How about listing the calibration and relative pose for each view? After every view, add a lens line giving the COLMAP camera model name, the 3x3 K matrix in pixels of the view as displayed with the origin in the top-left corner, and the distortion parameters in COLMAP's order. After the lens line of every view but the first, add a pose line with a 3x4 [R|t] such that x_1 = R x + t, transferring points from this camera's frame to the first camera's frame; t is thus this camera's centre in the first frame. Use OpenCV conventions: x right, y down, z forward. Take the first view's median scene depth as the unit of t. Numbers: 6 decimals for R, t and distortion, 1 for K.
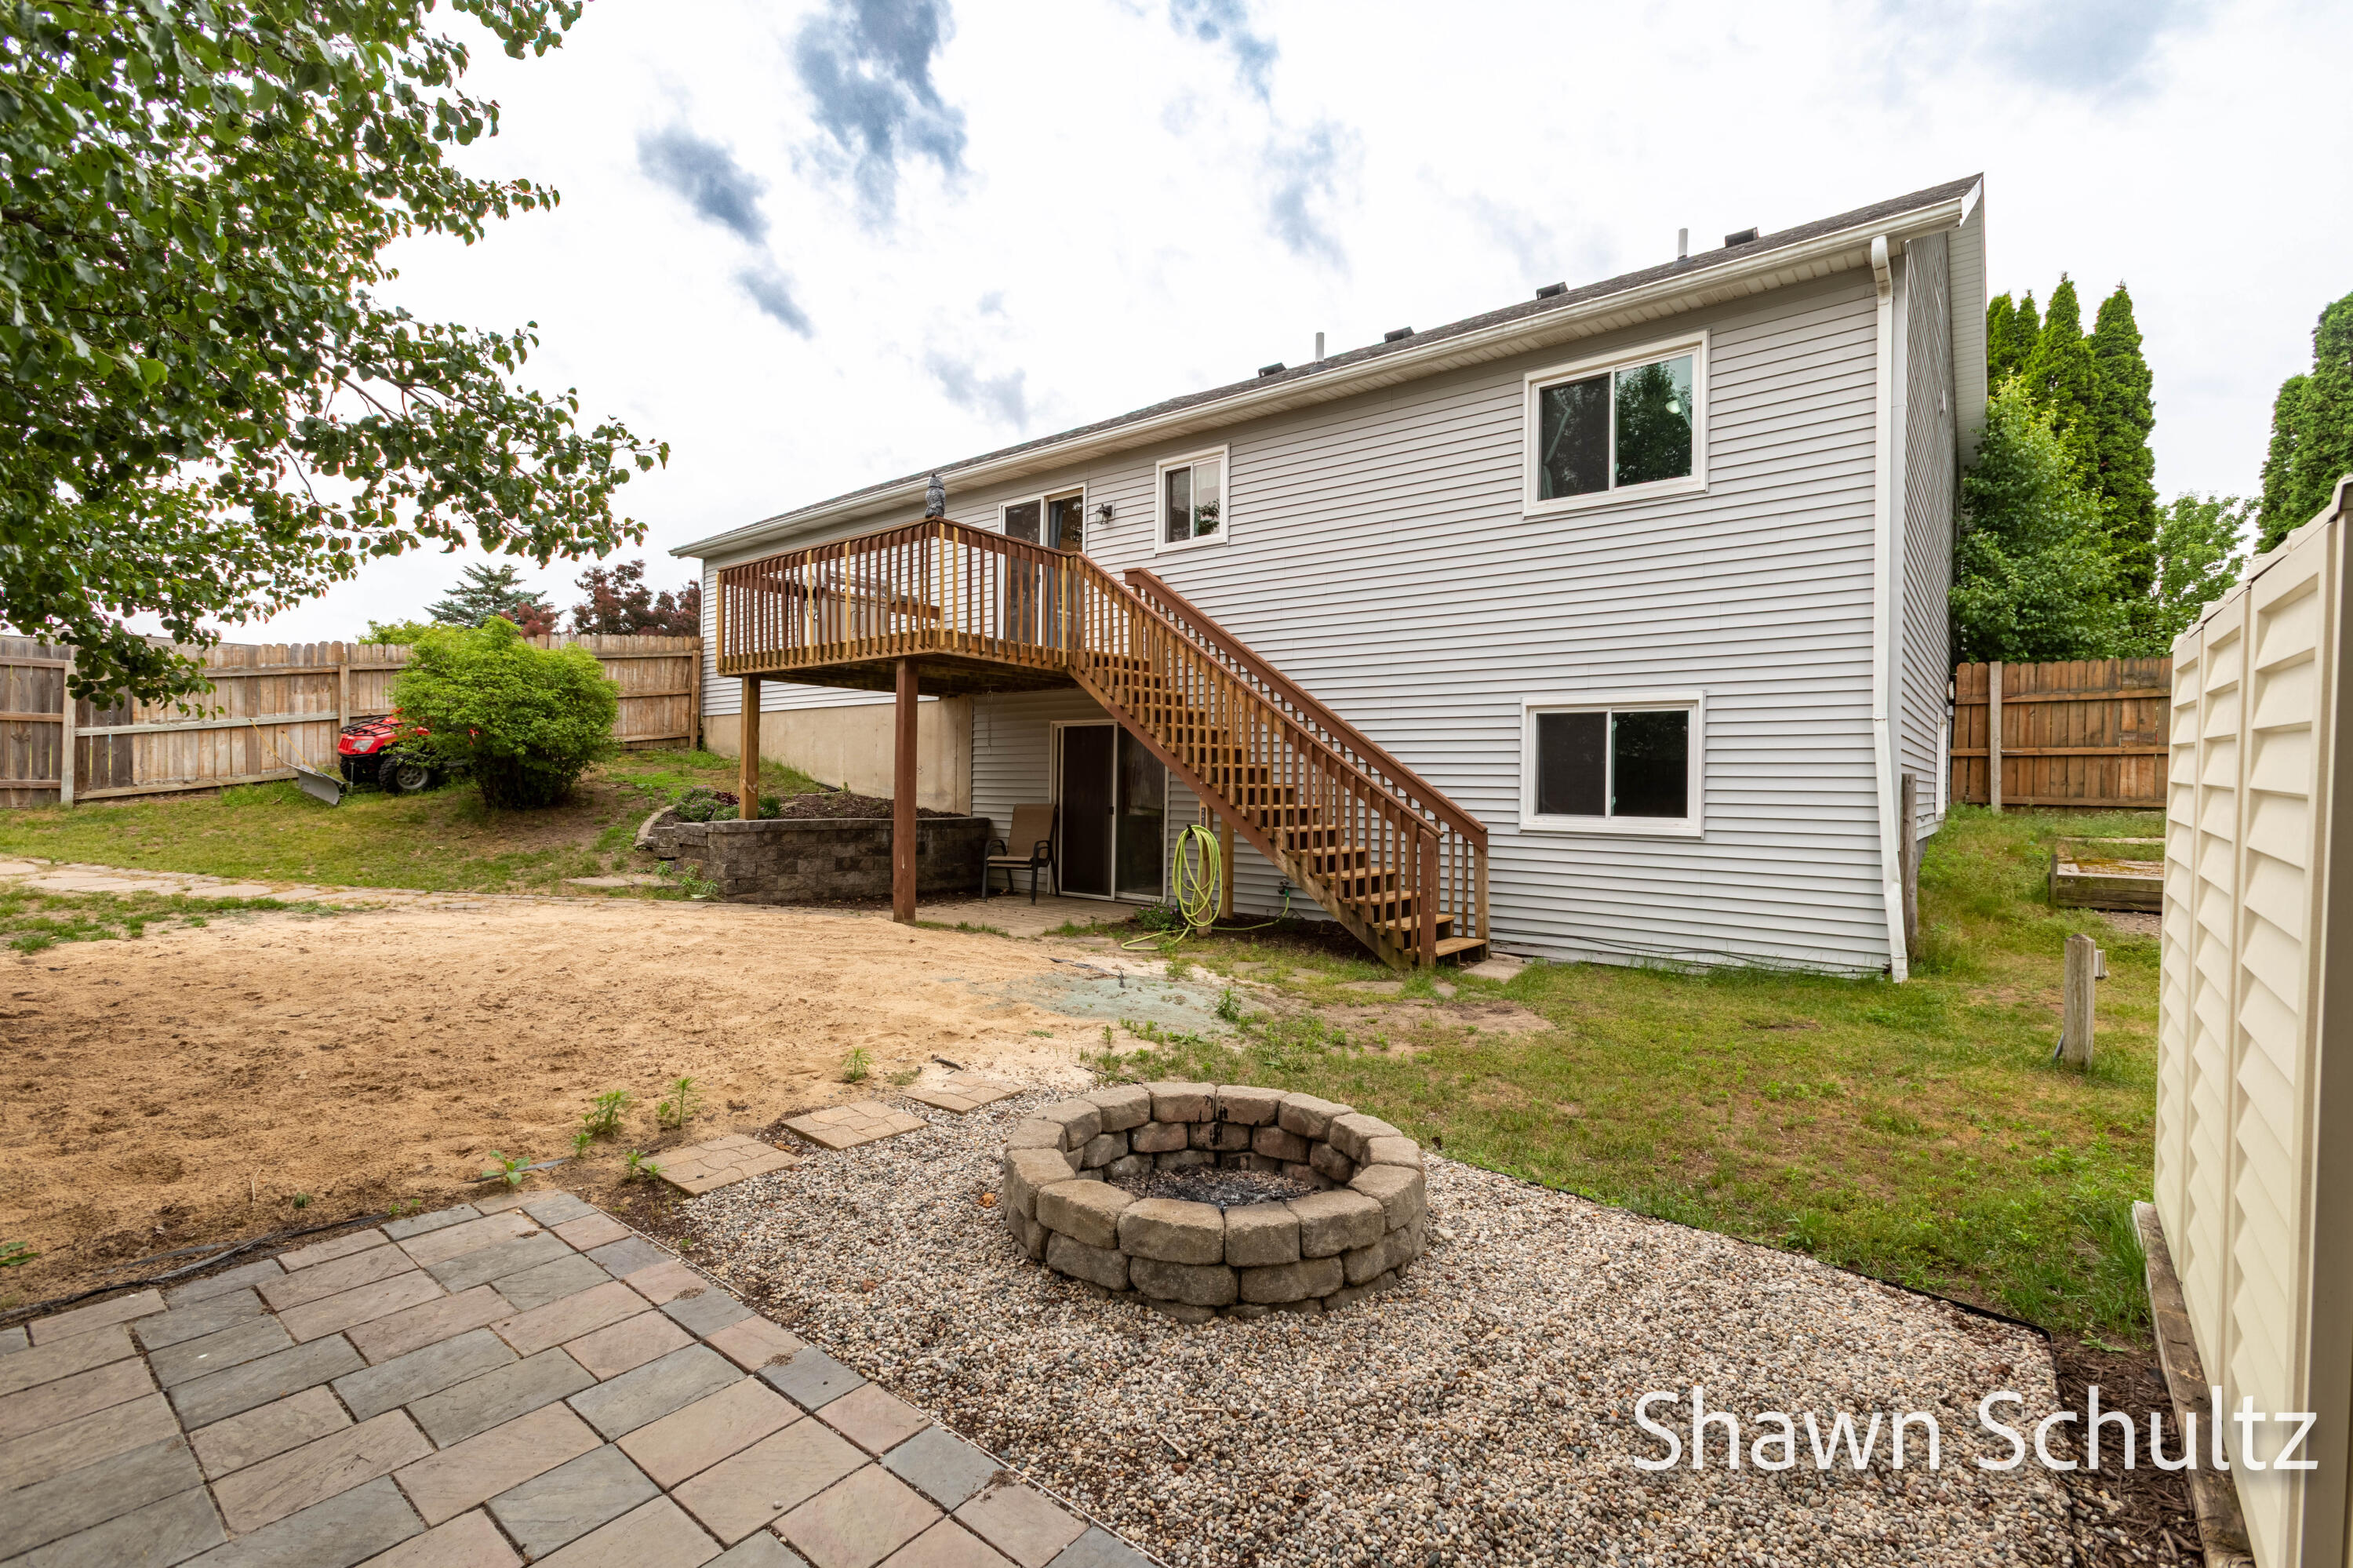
lens RADIAL K [[1051.7, 0, 1163.9], [0, 1051.7, 788.0], [0, 0, 1]] dist [-0.003351, 0.005955]
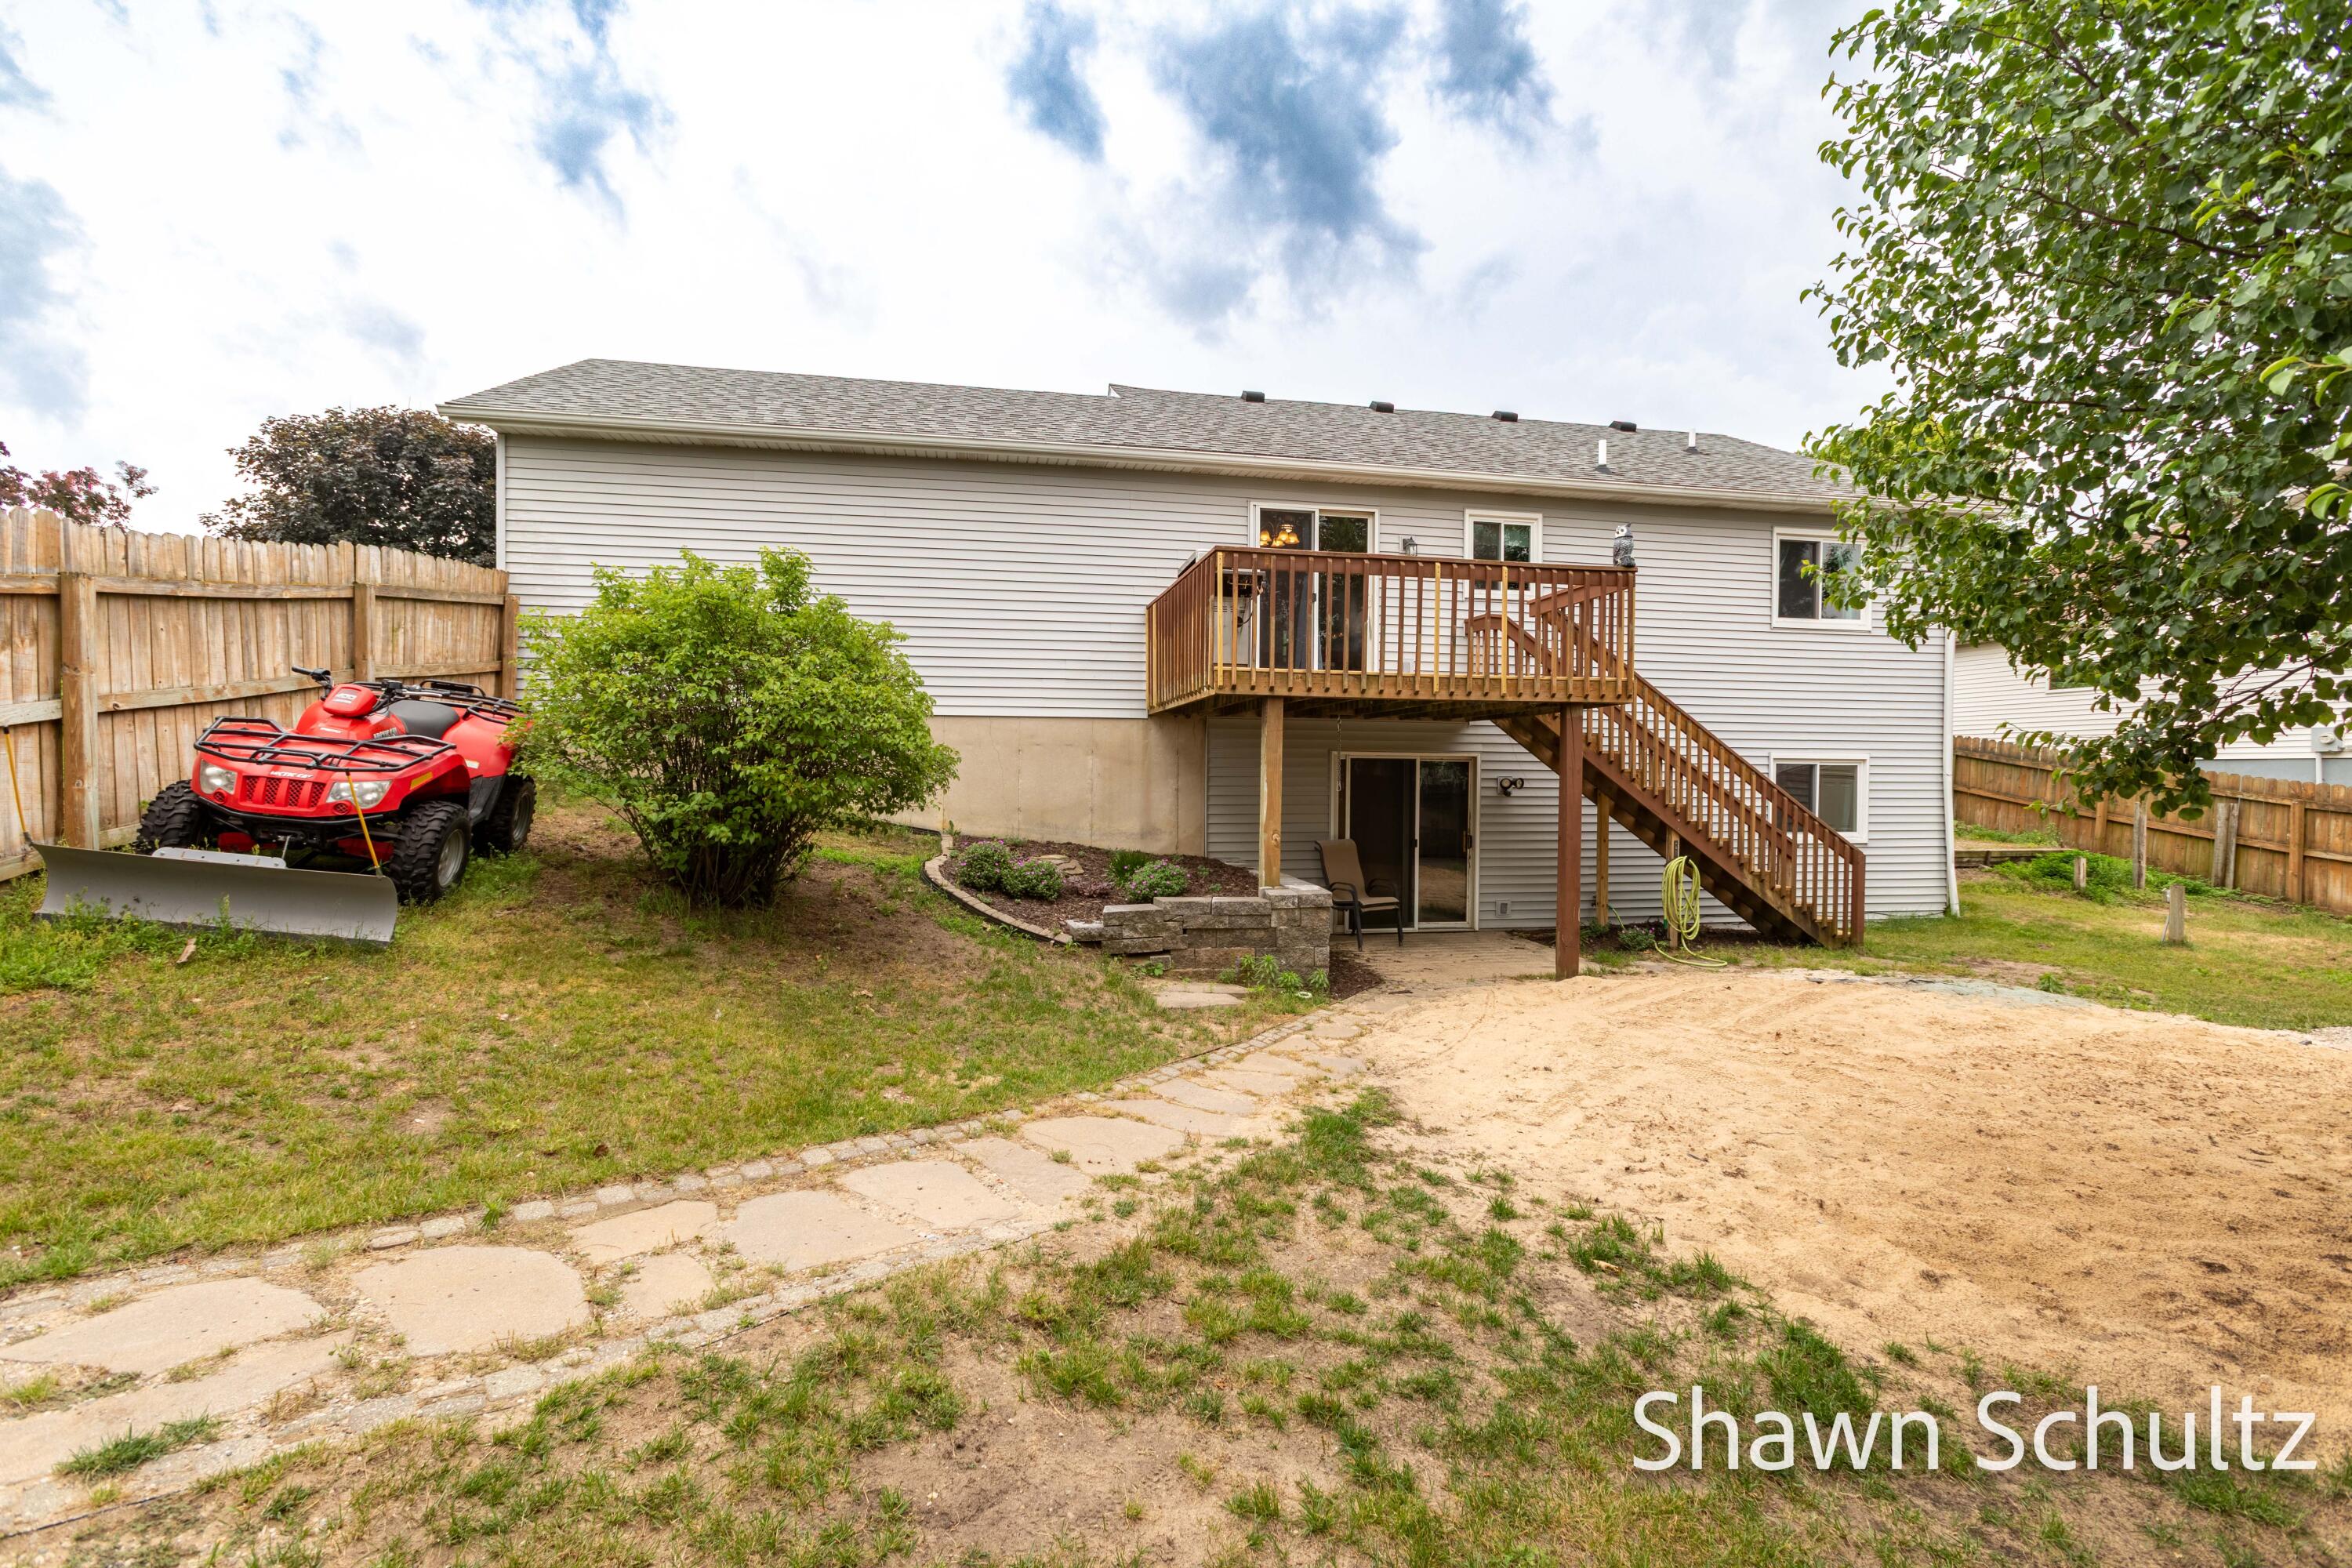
lens RADIAL K [[1051.2, 0, 1176.5], [0, 1051.2, 782.2], [0, 0, 1]] dist [-0.003351, 0.005955]
pose [[0.635687, -0.018348, 0.771729, -1.274037], [0.004678, 0.999791, 0.019917, -0.075907], [-0.771933, -0.009051, 0.635640, 0.701205]]
